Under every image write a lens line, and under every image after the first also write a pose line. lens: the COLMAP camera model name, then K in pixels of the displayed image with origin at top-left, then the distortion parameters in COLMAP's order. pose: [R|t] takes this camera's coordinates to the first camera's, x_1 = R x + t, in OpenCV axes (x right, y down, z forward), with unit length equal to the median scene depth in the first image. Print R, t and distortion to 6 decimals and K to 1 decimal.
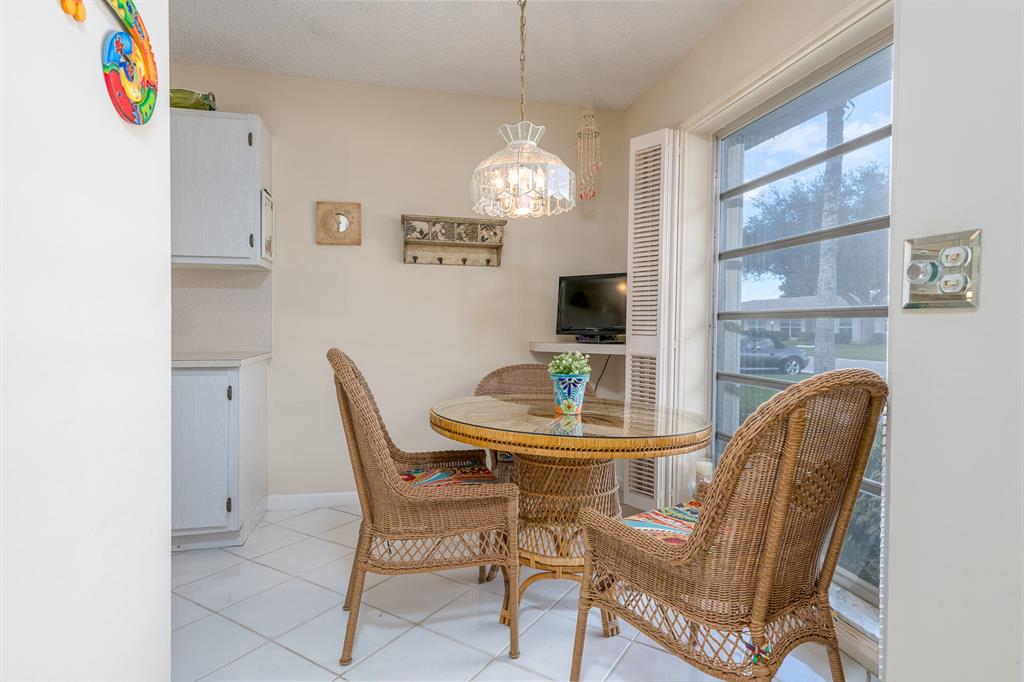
lens RADIAL K [[542.6, 0, 511.5], [0, 542.6, 342.1], [0, 0, 1]] dist [0.001407, 0.000022]
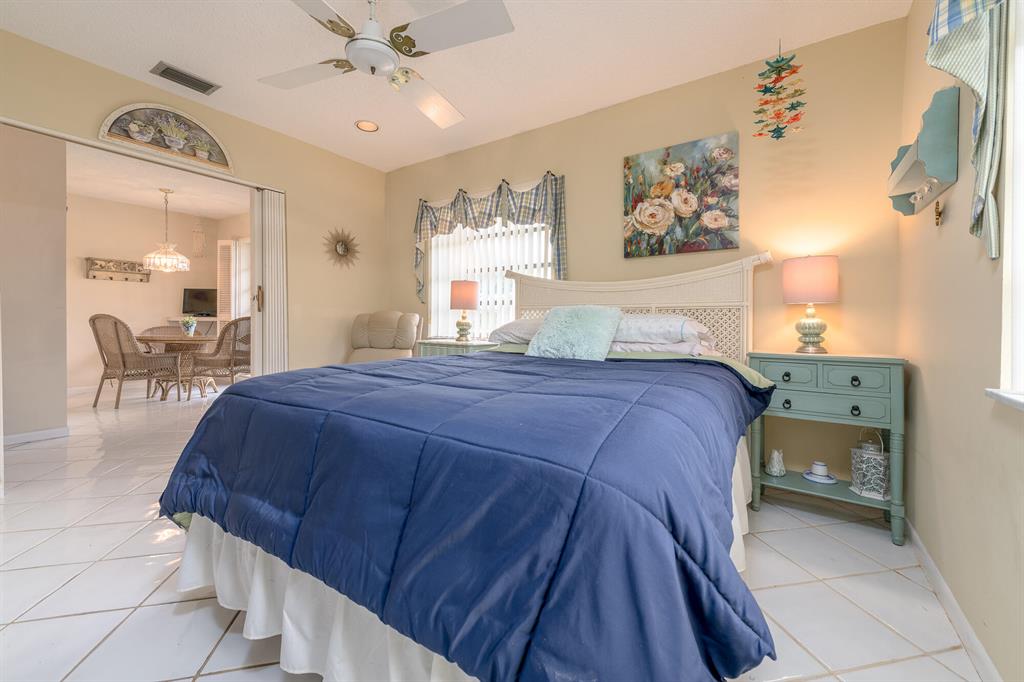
lens RADIAL K [[411.4, 0, 530.5], [0, 411.4, 324.0], [0, 0, 1]] dist [0.003364, -0.000856]
pose [[0.707316, -0.008888, 0.706841, -0.117372], [0.016742, 0.999851, -0.004181, 0.067426], [-0.706699, 0.014791, 0.707360, -1.374574]]
